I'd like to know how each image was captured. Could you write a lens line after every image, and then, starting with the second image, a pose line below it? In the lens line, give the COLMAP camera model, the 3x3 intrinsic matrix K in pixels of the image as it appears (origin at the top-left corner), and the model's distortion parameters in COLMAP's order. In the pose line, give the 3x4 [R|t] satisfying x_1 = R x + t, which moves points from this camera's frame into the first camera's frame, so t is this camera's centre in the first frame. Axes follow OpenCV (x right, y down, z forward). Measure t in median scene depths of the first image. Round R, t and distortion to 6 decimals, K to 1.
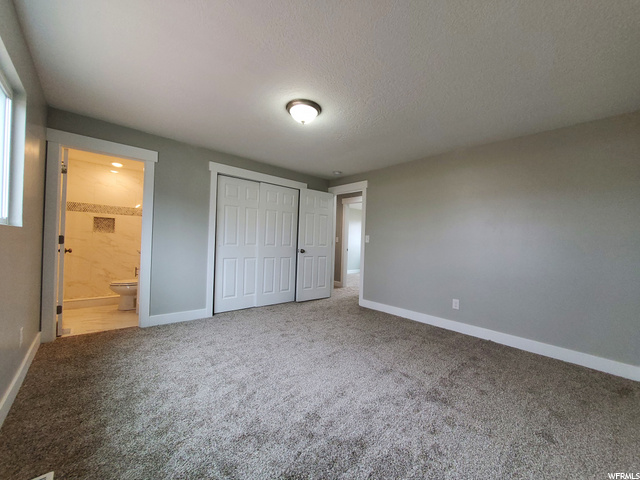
lens RADIAL K [[251.8, 0, 320.0], [0, 251.8, 240.0], [0, 0, 1]] dist [-0.000889, -0.000043]
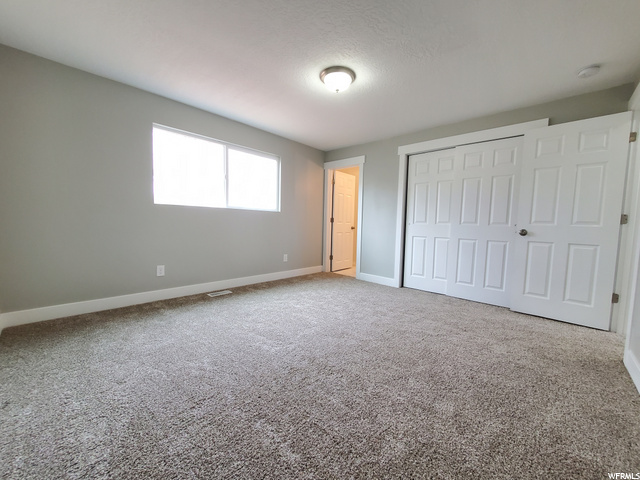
lens RADIAL K [[256.3, 0, 324.3], [0, 256.3, 240.6], [0, 0, 1]] dist [0.000281, -0.000049]
pose [[0.097032, 0.045640, -0.994234, 0.658830], [-0.006709, 0.998955, 0.045201, 0.048325], [0.995259, 0.002284, 0.097237, 0.568378]]
